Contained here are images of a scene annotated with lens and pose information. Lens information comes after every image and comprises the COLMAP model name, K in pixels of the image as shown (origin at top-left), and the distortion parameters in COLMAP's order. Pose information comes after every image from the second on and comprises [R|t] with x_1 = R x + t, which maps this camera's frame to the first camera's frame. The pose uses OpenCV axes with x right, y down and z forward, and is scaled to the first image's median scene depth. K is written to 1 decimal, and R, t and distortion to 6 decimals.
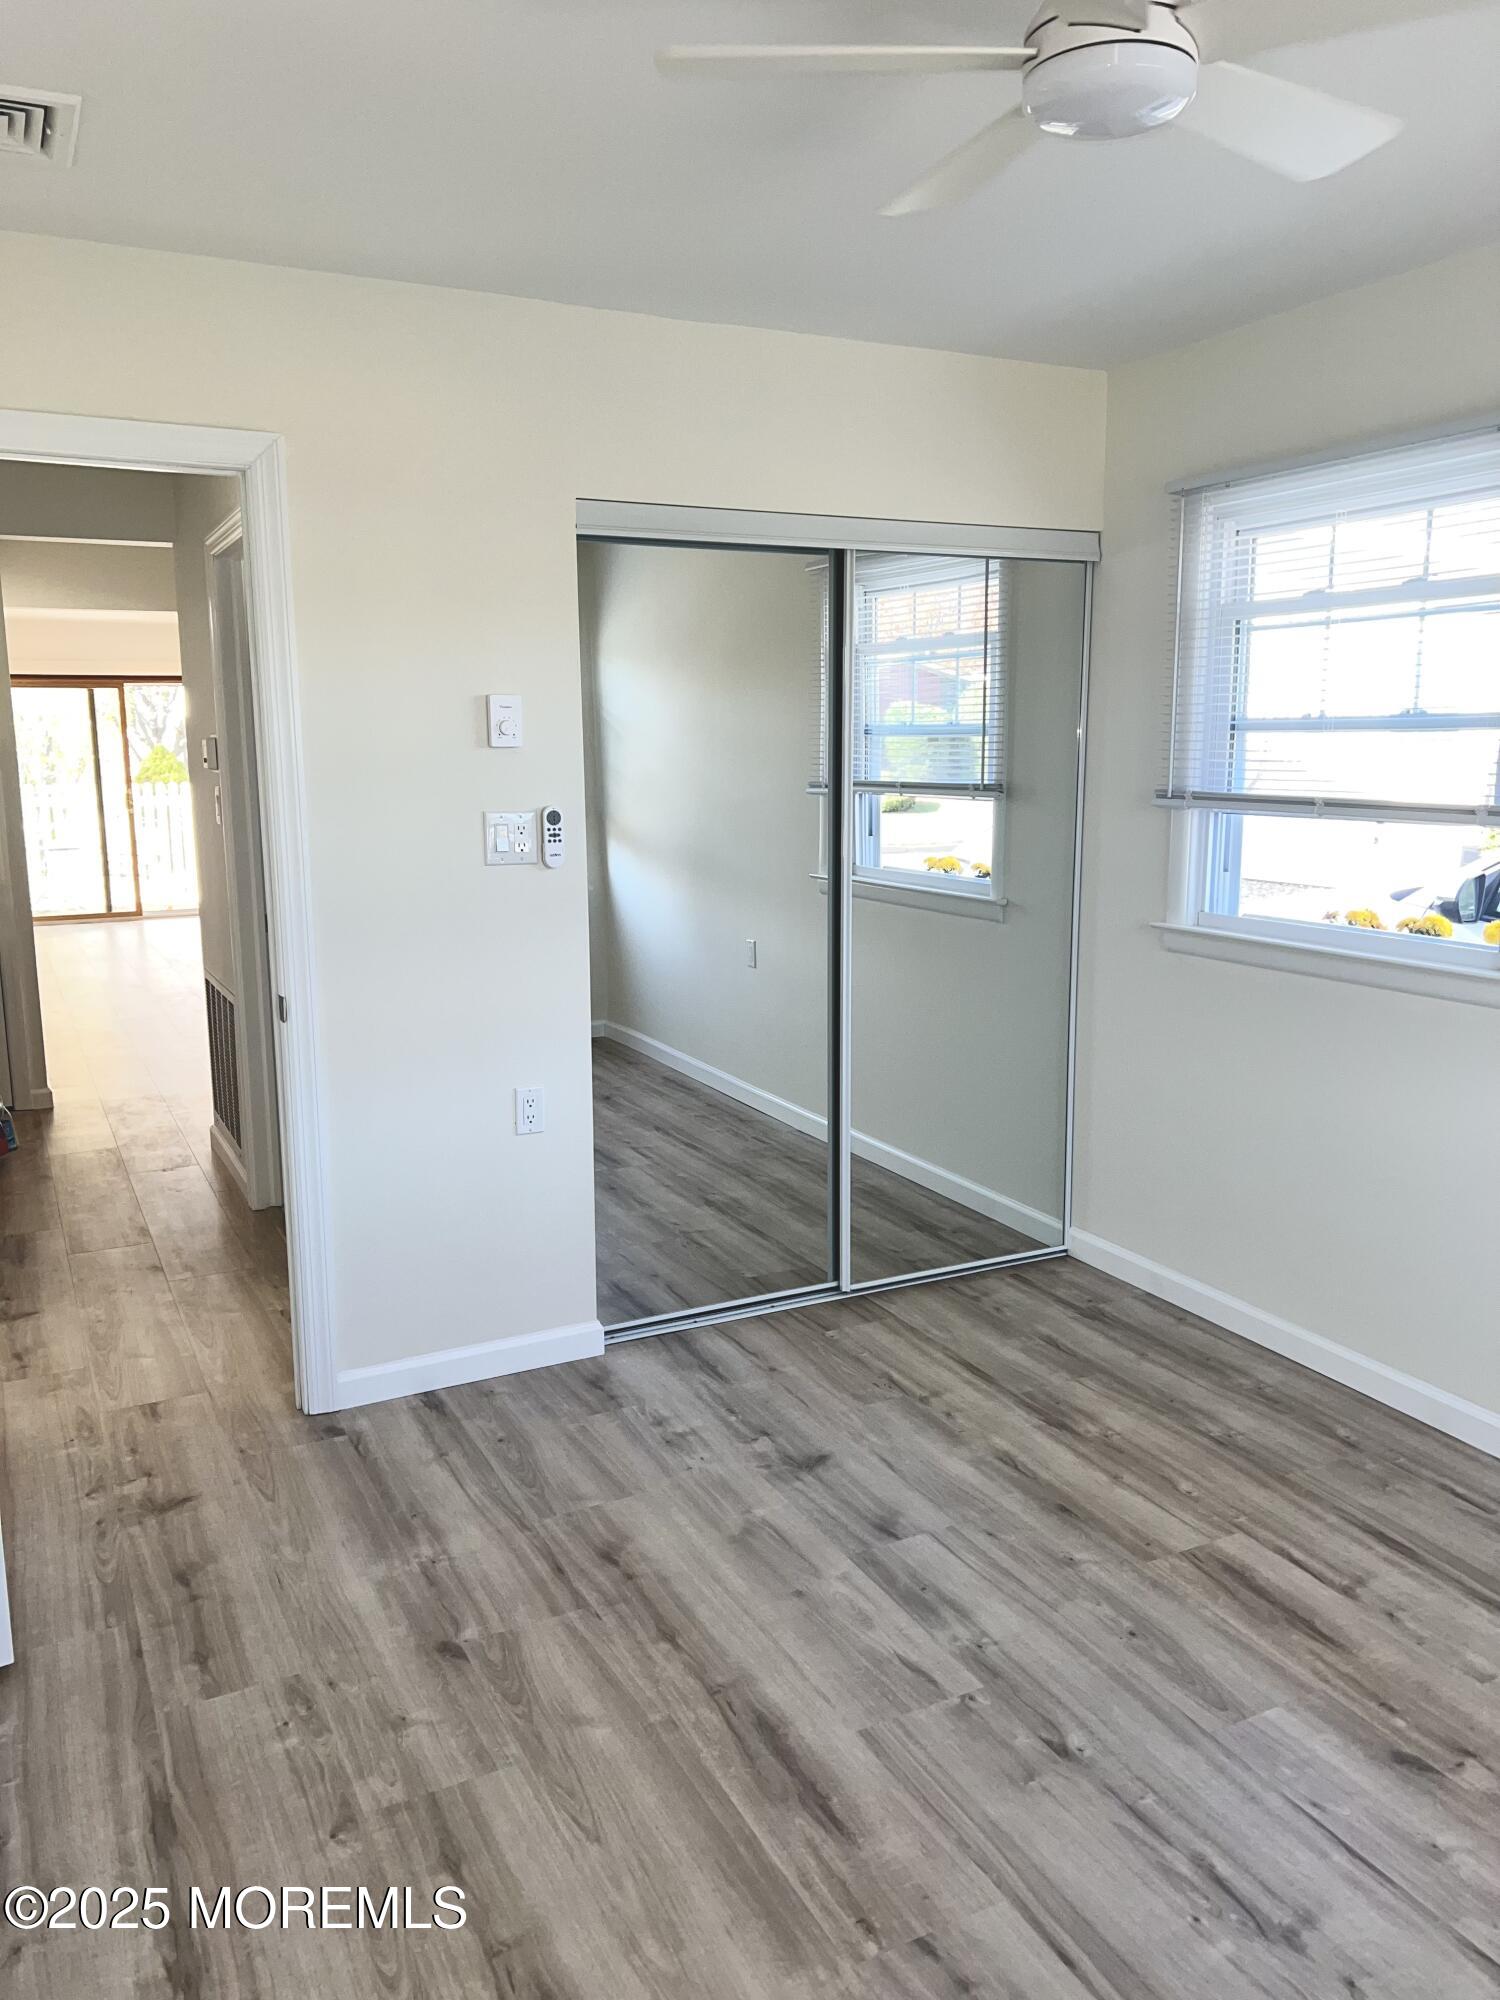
lens RADIAL K [[1476.9, 0, 743.7], [0, 1476.9, 1013.1], [0, 0, 1]] dist [0.042212, -0.031025]
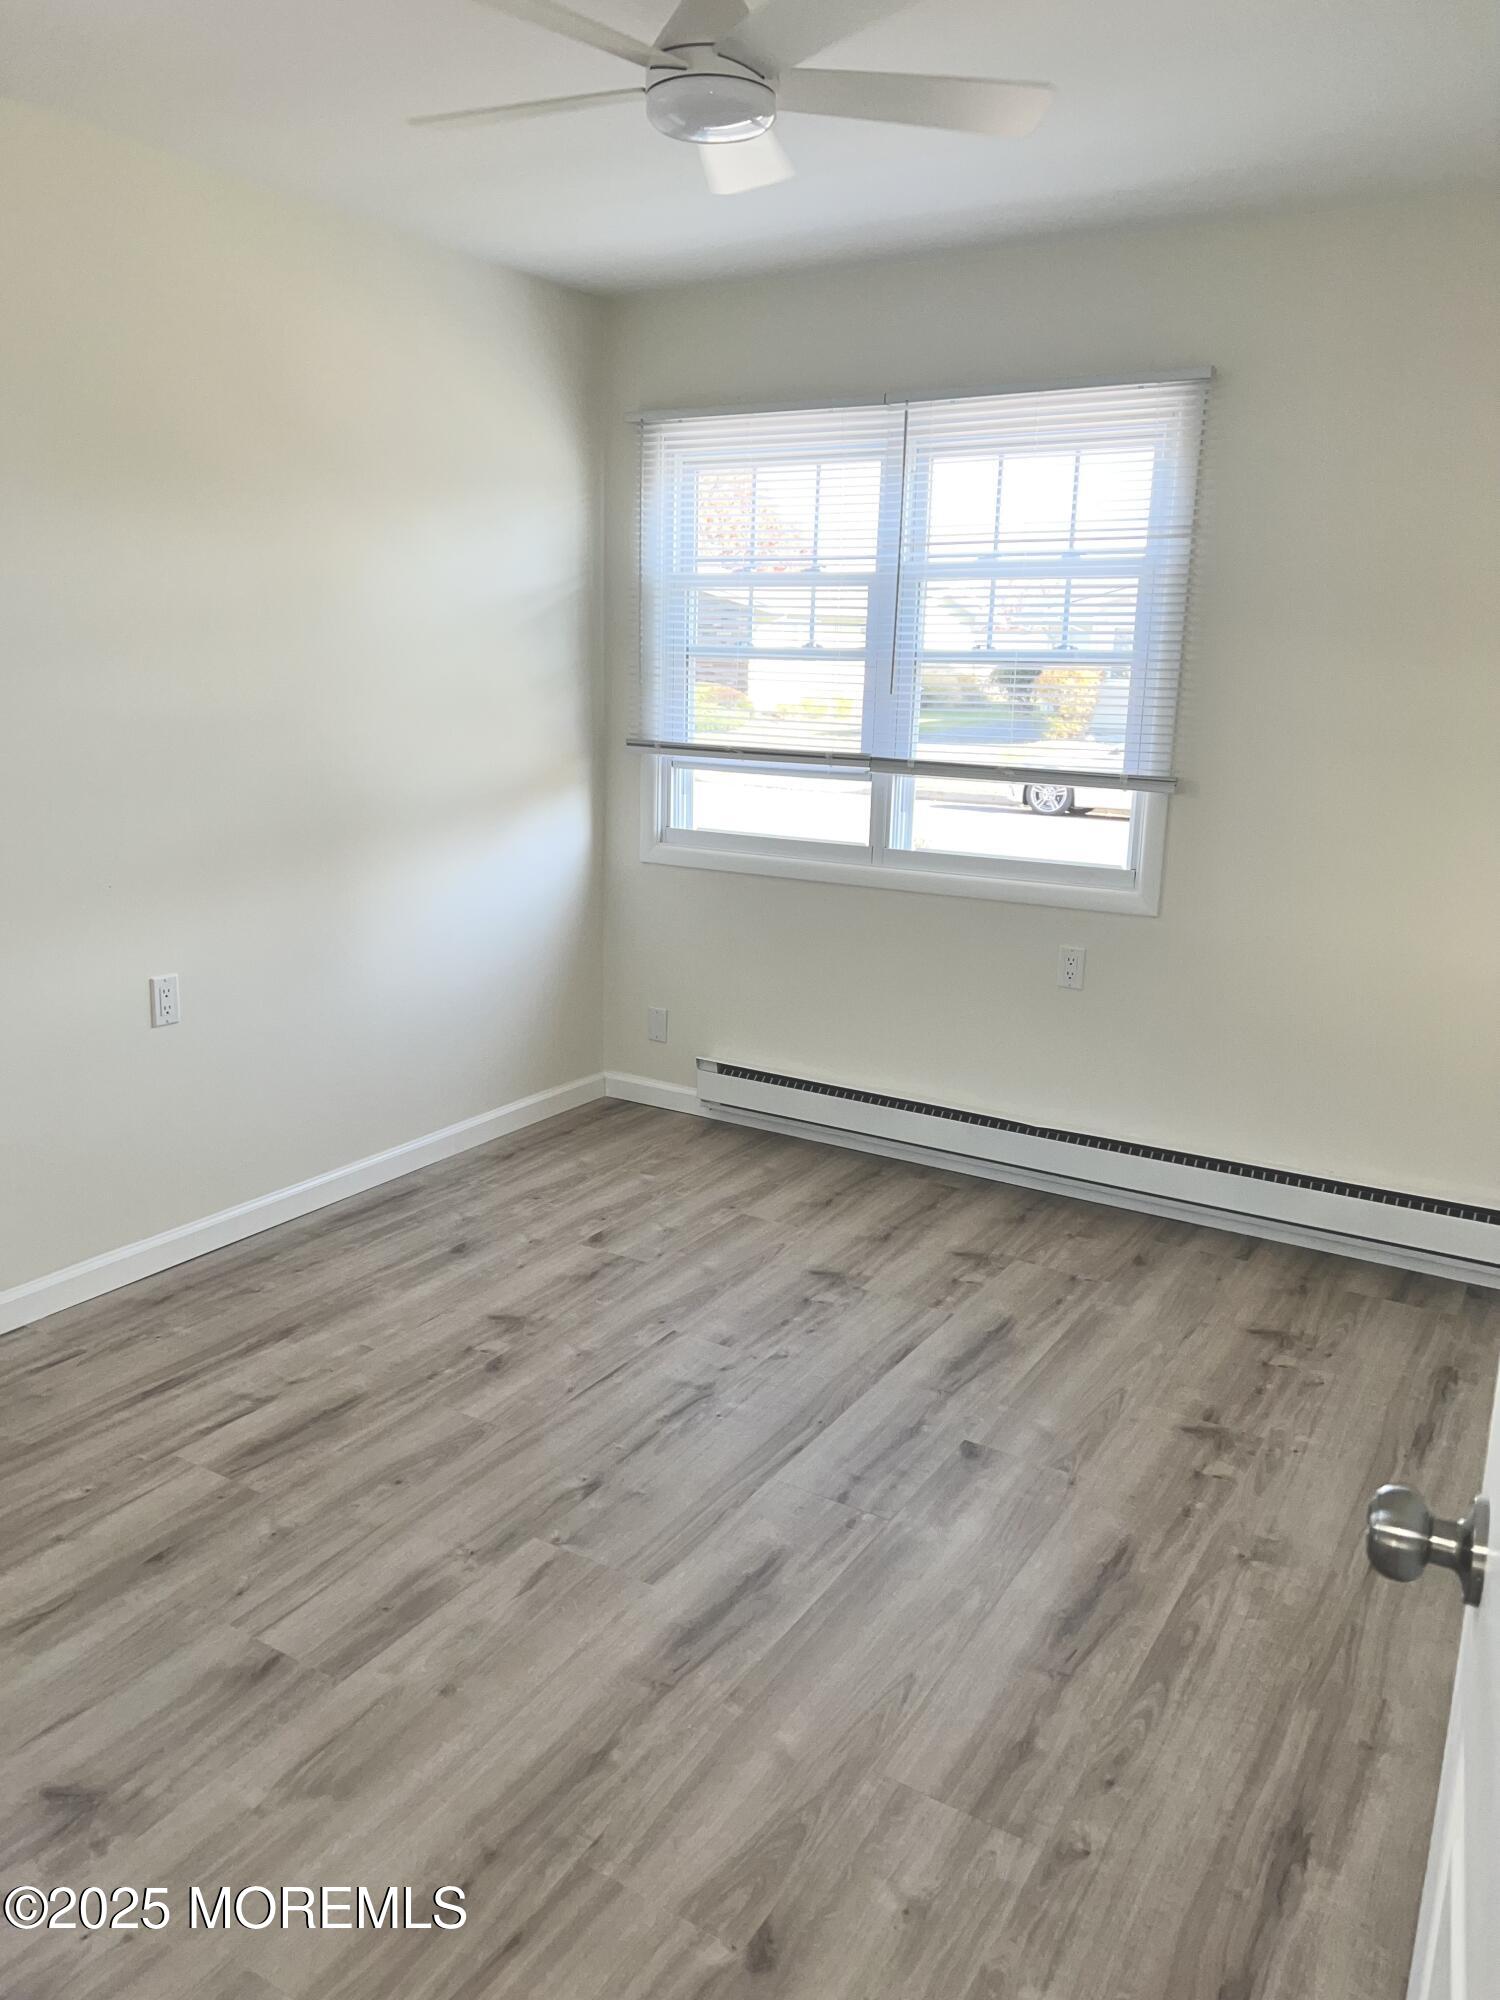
lens RADIAL K [[1476.9, 0, 743.7], [0, 1476.9, 1013.1], [0, 0, 1]] dist [0.042212, -0.031025]
pose [[-0.514162, -0.210327, 0.831504, -0.676063], [0.143448, 0.934724, 0.325138, -0.197905], [-0.845612, 0.286451, -0.450429, 1.201961]]
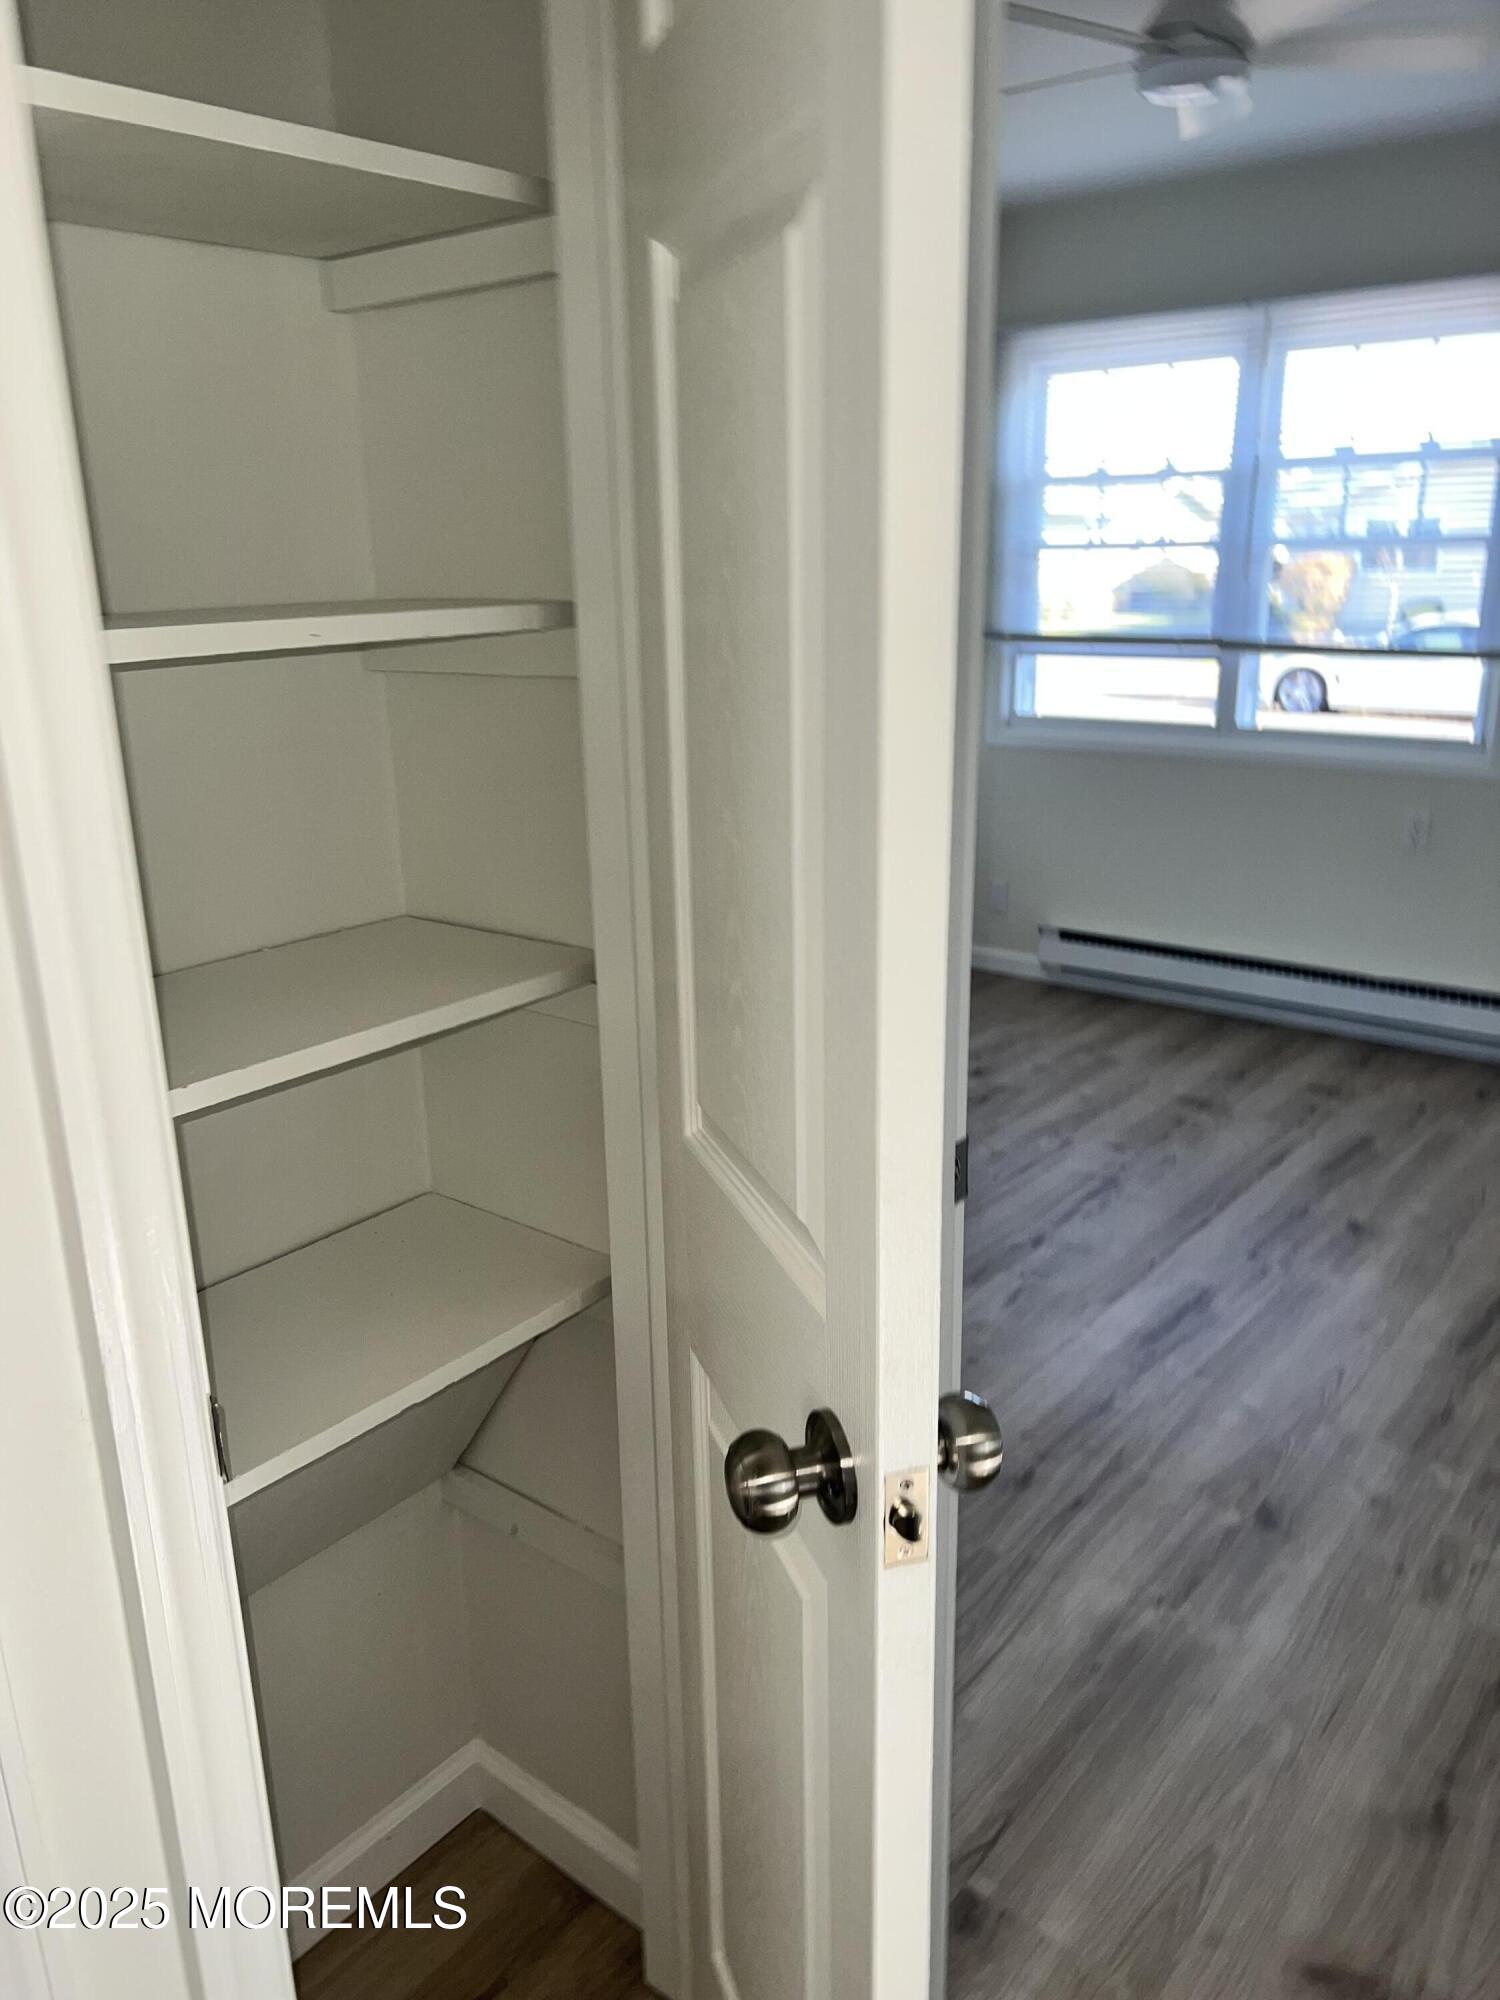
lens RADIAL K [[1532.6, 0, 793.2], [0, 1532.6, 1002.3], [0, 0, 1]] dist [0.046518, -0.045791]
pose [[-0.431295, -0.244476, 0.868456, -0.817404], [0.172607, 0.922447, 0.345396, -0.235998], [-0.885546, 0.298869, -0.355649, 1.507552]]
